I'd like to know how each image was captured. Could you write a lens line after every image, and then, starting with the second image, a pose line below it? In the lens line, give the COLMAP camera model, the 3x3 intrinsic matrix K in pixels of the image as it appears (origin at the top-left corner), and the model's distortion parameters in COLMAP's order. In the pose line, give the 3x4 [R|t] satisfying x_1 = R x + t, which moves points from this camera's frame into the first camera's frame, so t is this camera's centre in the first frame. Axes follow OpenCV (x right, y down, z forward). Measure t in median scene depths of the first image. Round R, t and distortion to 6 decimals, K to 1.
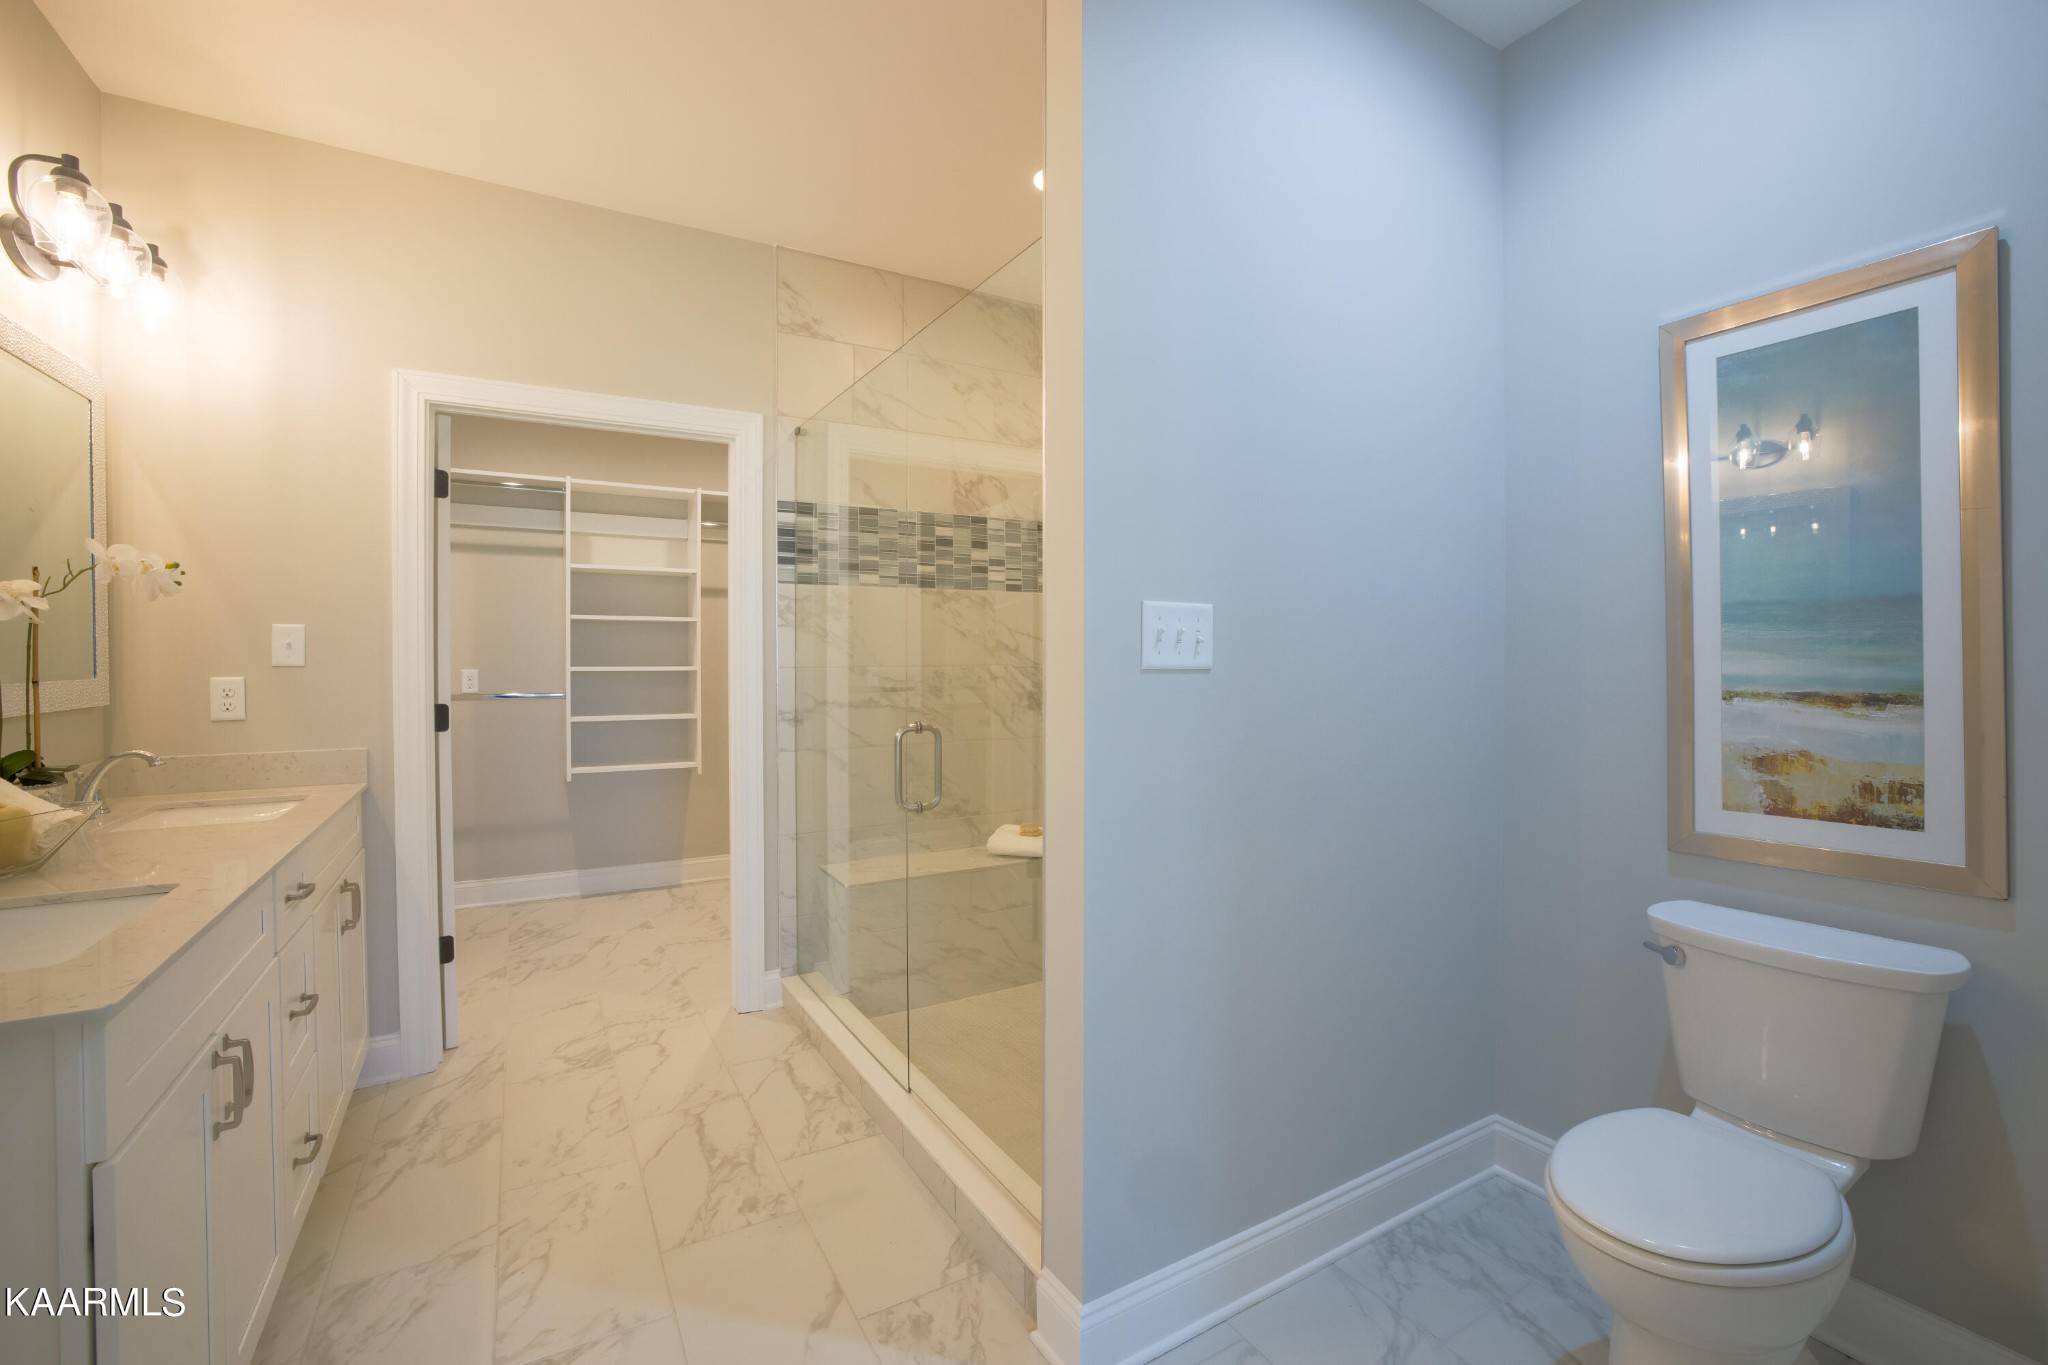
lens RADIAL K [[886.2, 0, 1031.6], [0, 886.2, 667.5], [0, 0, 1]] dist [-0.049087, 0.018783]
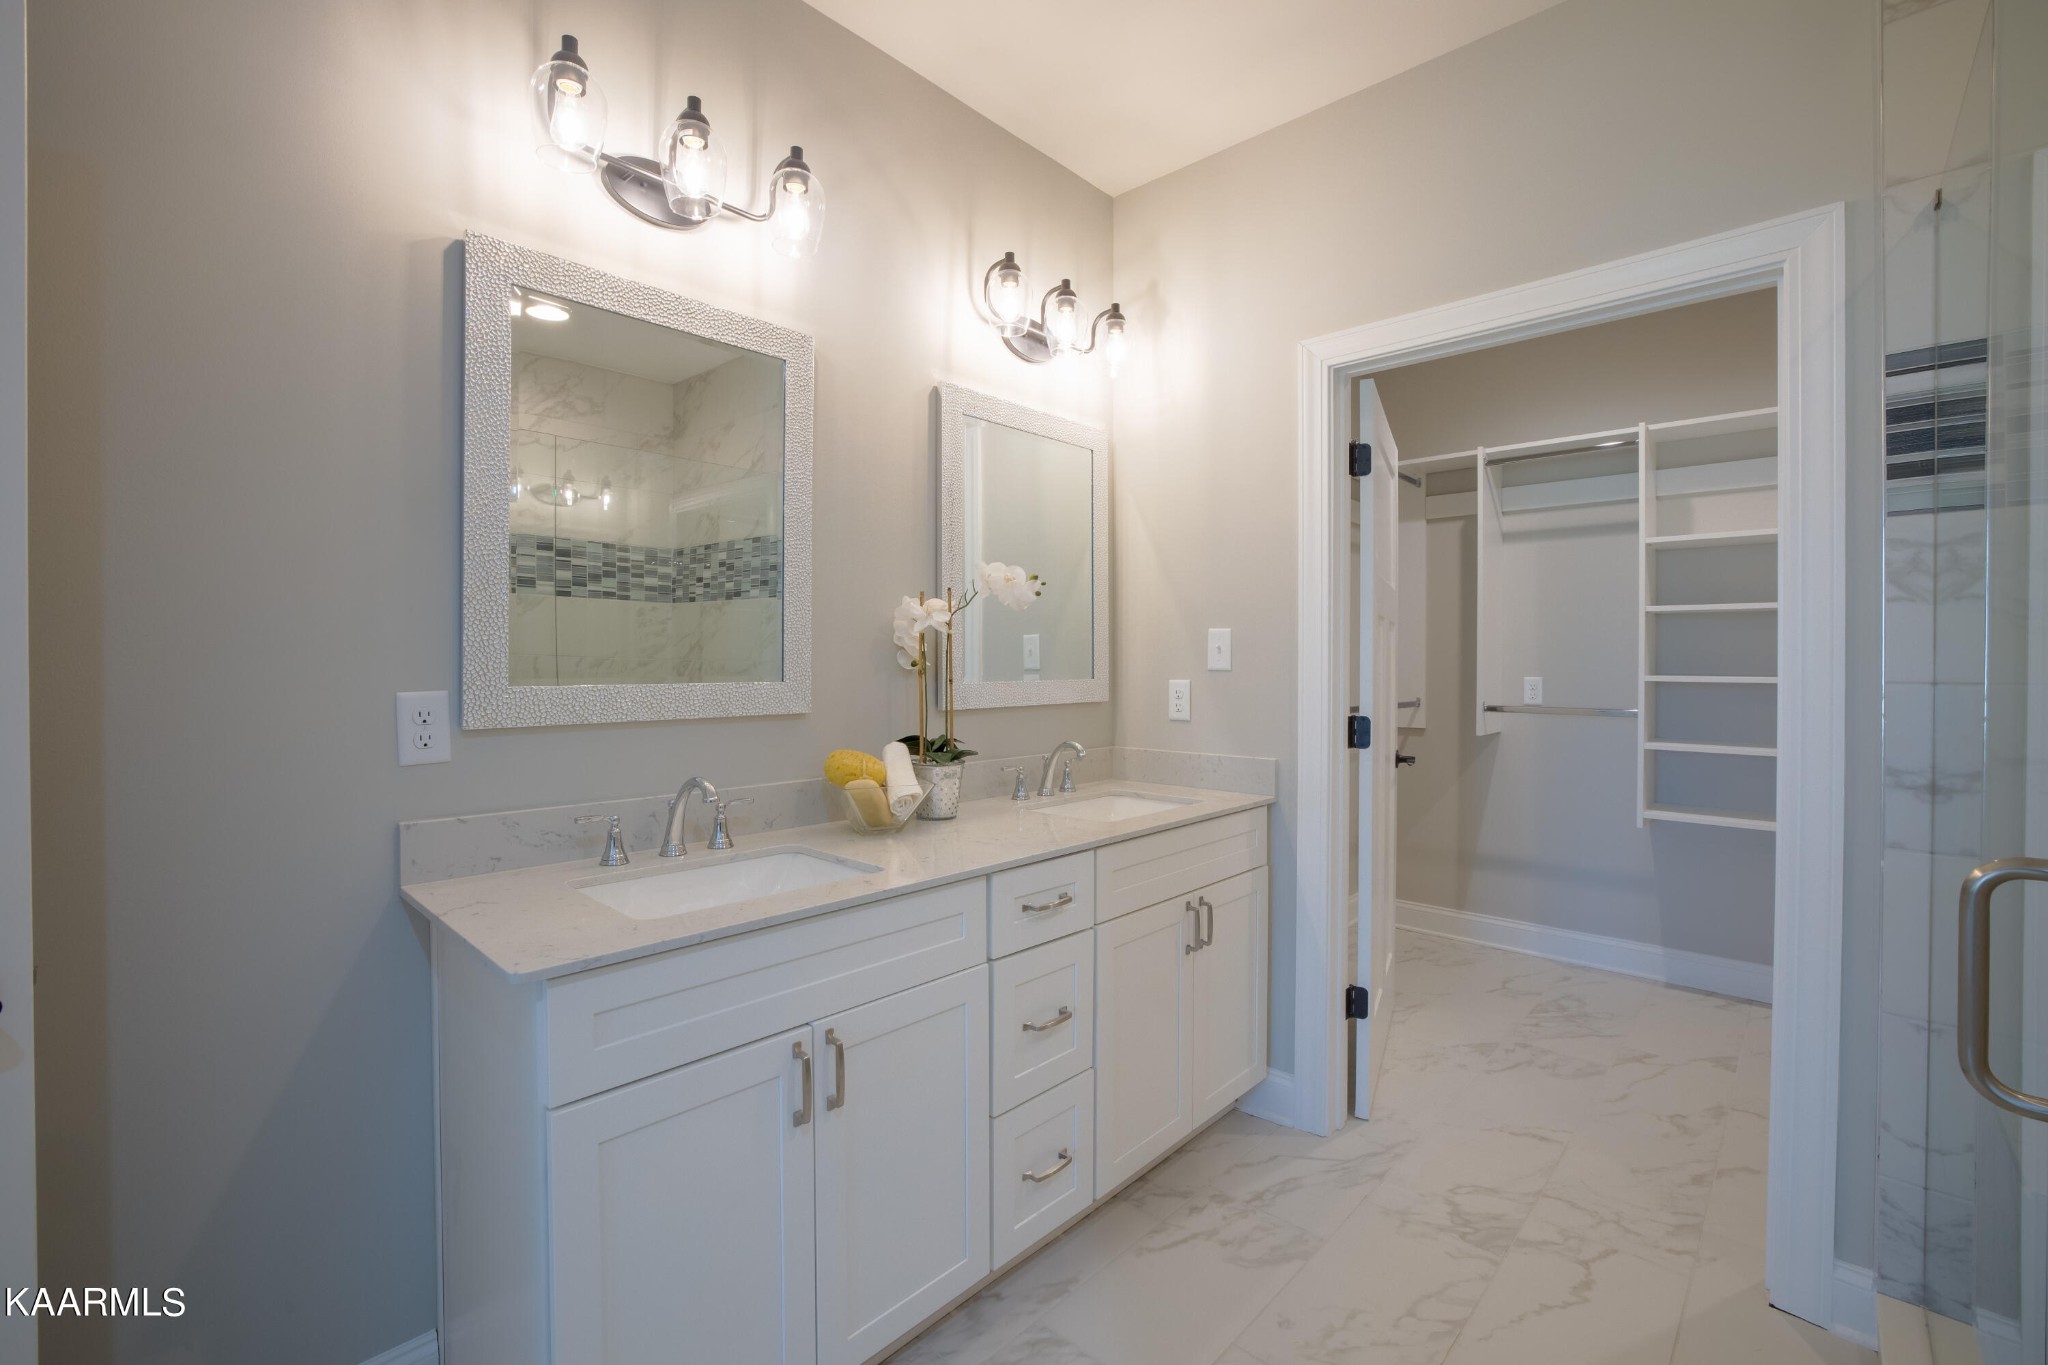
lens RADIAL K [[873.0, 0, 1027.8], [0, 873.0, 668.6], [0, 0, 1]] dist [-0.044946, 0.012995]
pose [[0.273279, 0.006691, -0.961912, 0.049150], [-0.013294, 0.999907, 0.003178, -0.003063], [0.961843, 0.011919, 0.273342, 0.408821]]
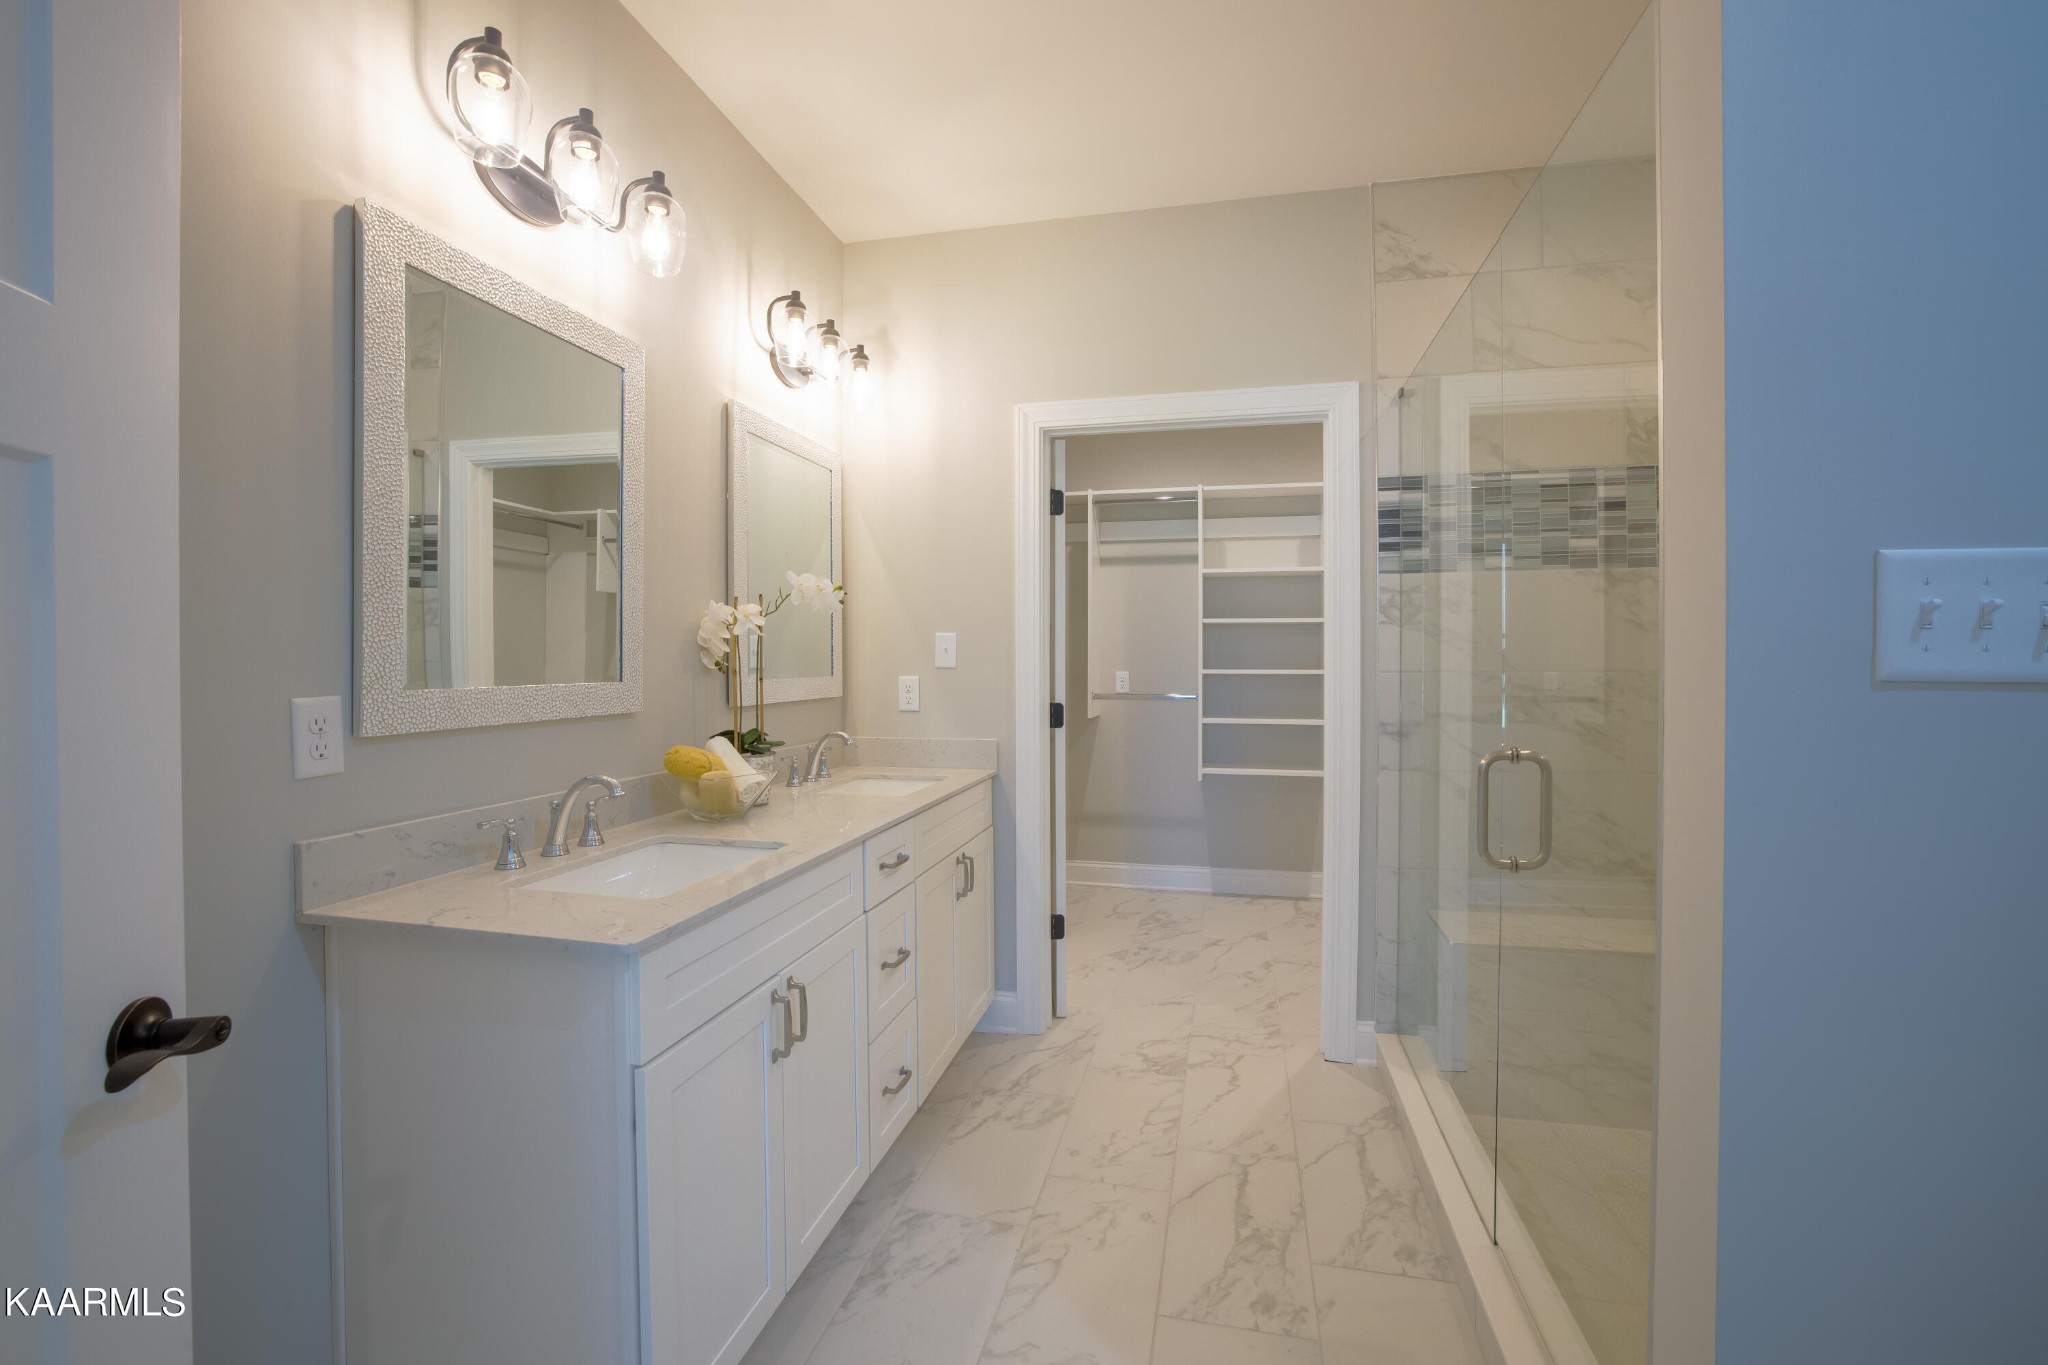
lens RADIAL K [[883.6, 0, 1021.6], [0, 883.6, 668.1], [0, 0, 1]] dist [-0.052066, 0.018277]
pose [[0.718364, 0.004544, -0.695653, 0.059363], [-0.006469, 0.999979, -0.000148, -0.001304], [0.695637, 0.004606, 0.718378, 0.151817]]
